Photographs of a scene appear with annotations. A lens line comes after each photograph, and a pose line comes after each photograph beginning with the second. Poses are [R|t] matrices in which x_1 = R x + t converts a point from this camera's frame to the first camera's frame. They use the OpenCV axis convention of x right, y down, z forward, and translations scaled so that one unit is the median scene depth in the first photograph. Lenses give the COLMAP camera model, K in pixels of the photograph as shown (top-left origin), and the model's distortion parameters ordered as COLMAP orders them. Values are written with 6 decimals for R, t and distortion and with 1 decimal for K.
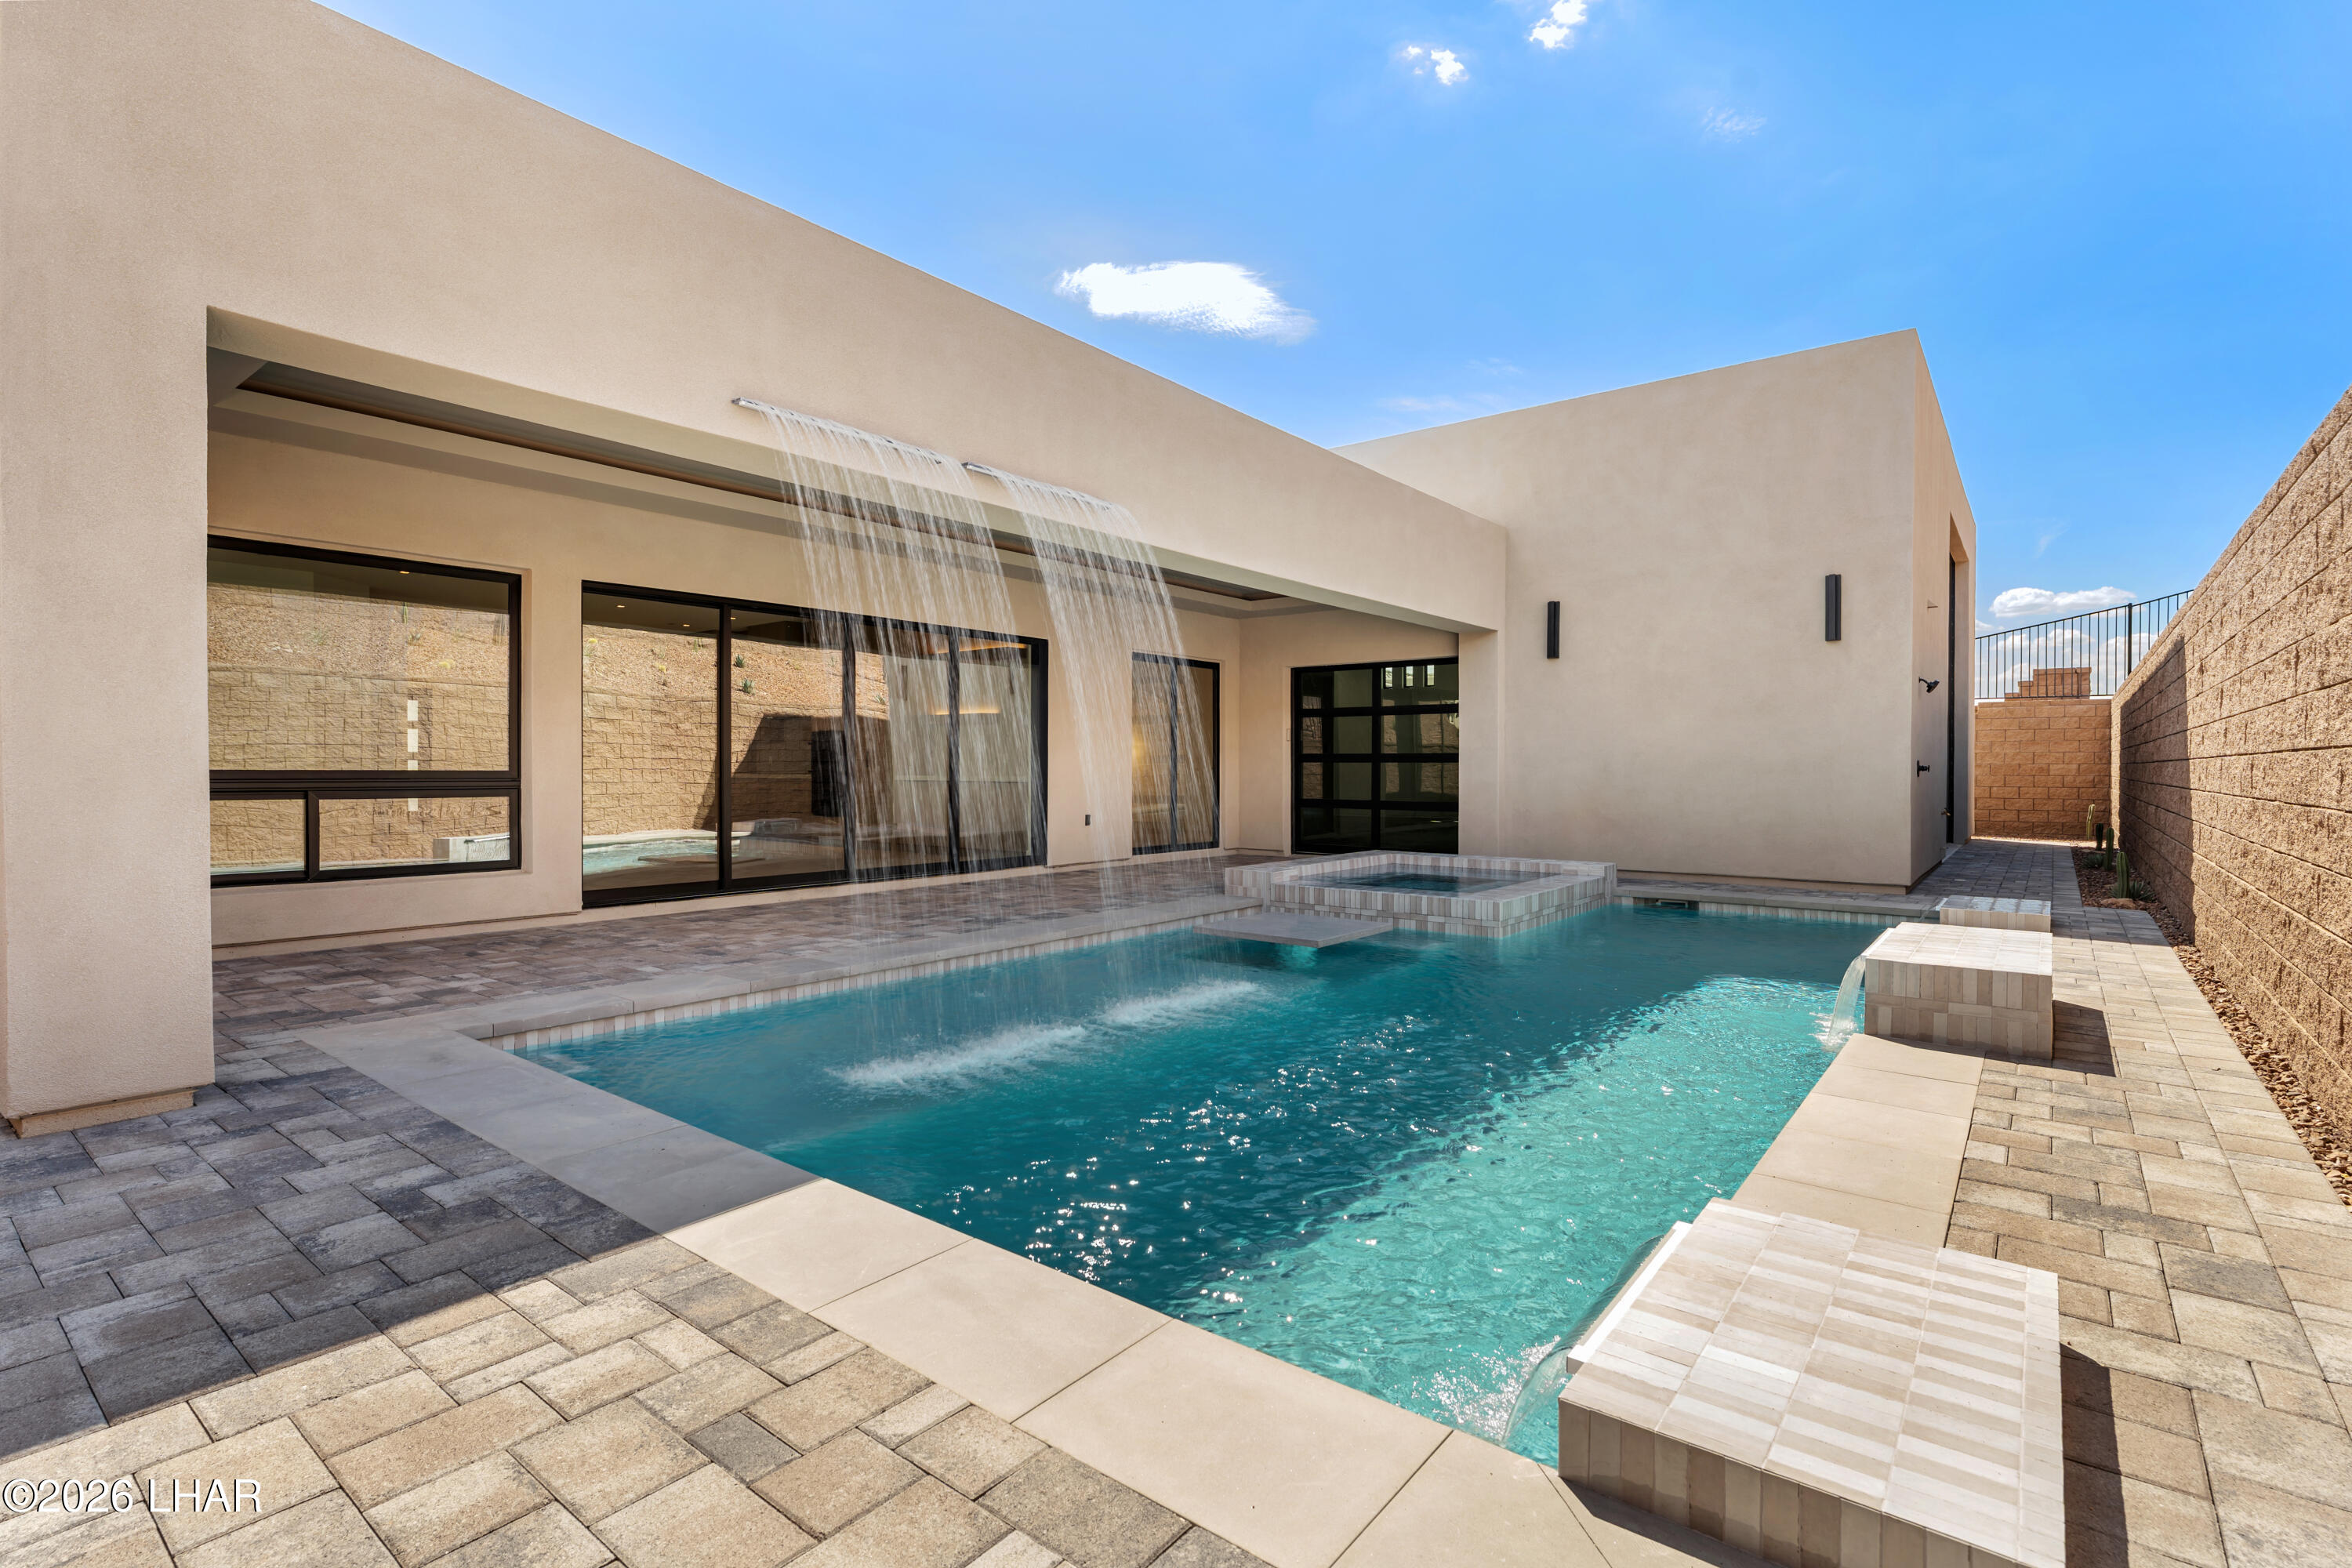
lens RADIAL K [[1110.9, 0, 1184.1], [0, 1110.9, 762.7], [0, 0, 1]] dist [0.000828, 0.000111]
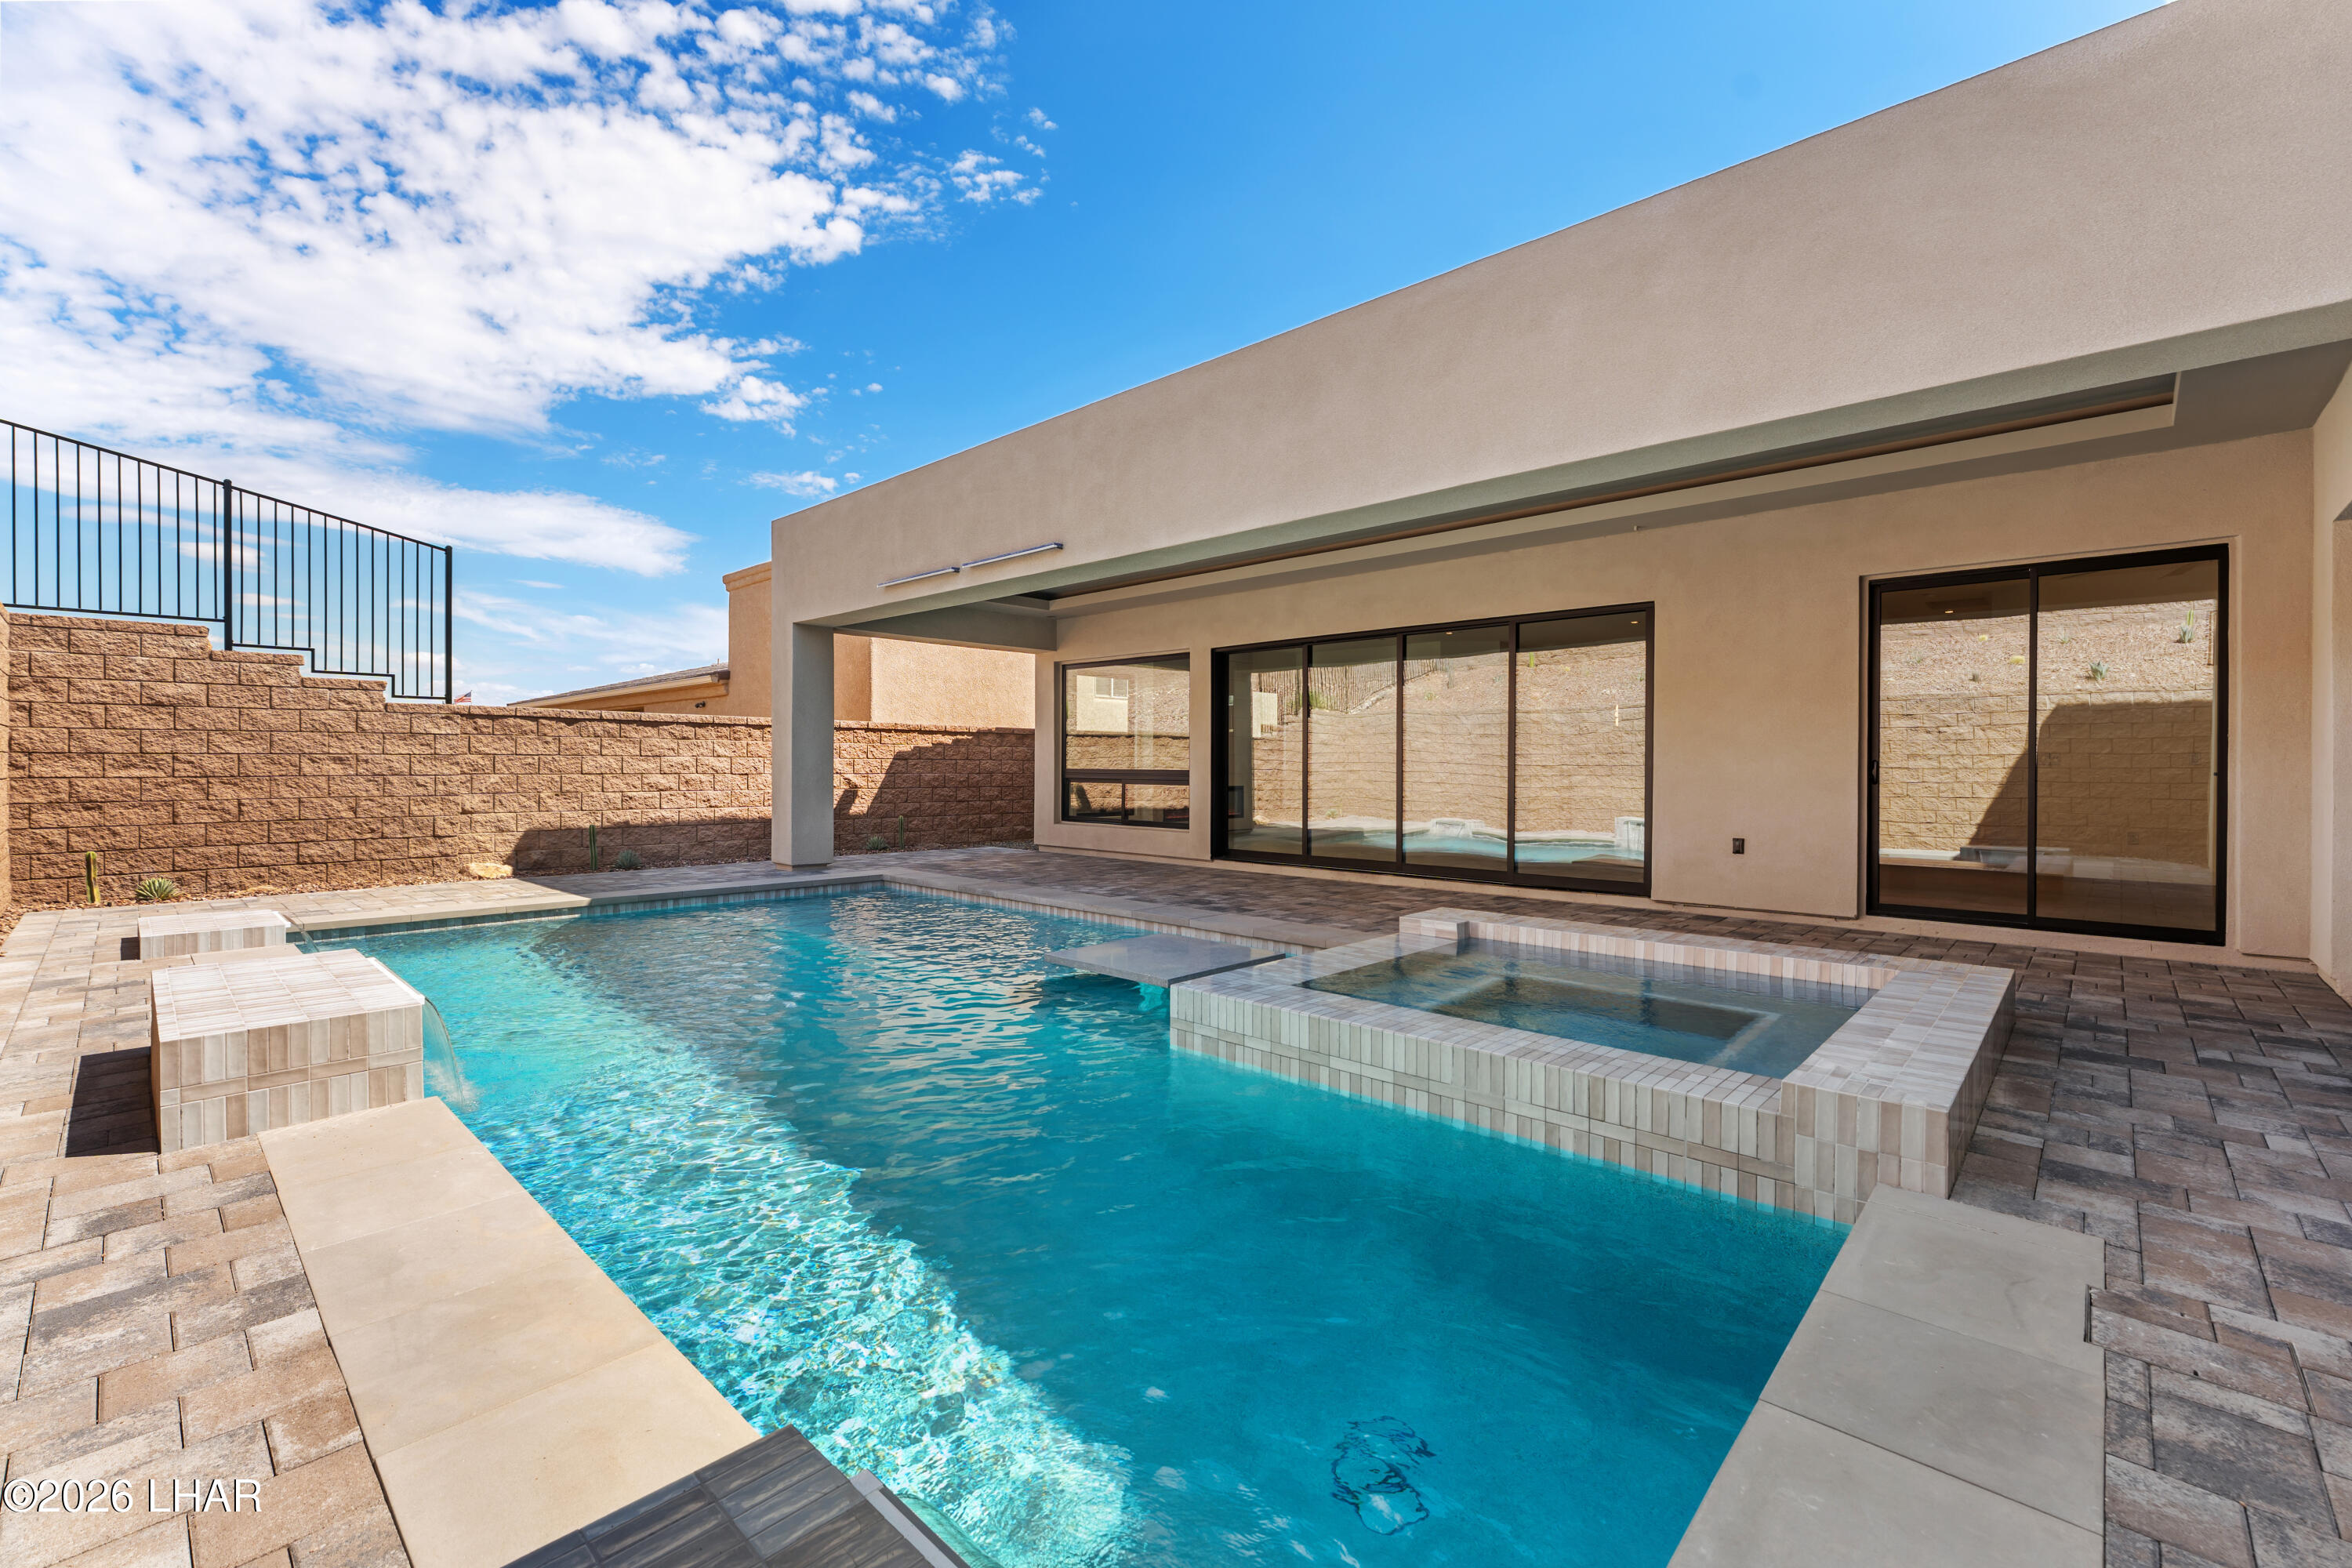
lens RADIAL K [[994.7, 0, 1181.2], [0, 994.7, 779.0], [0, 0, 1]] dist [-0.002267, 0.001225]
pose [[-0.082849, 0.013503, -0.996471, 0.761556], [0.002210, 0.999908, 0.013366, 0.000624], [0.996560, -0.001095, -0.082871, 0.953553]]
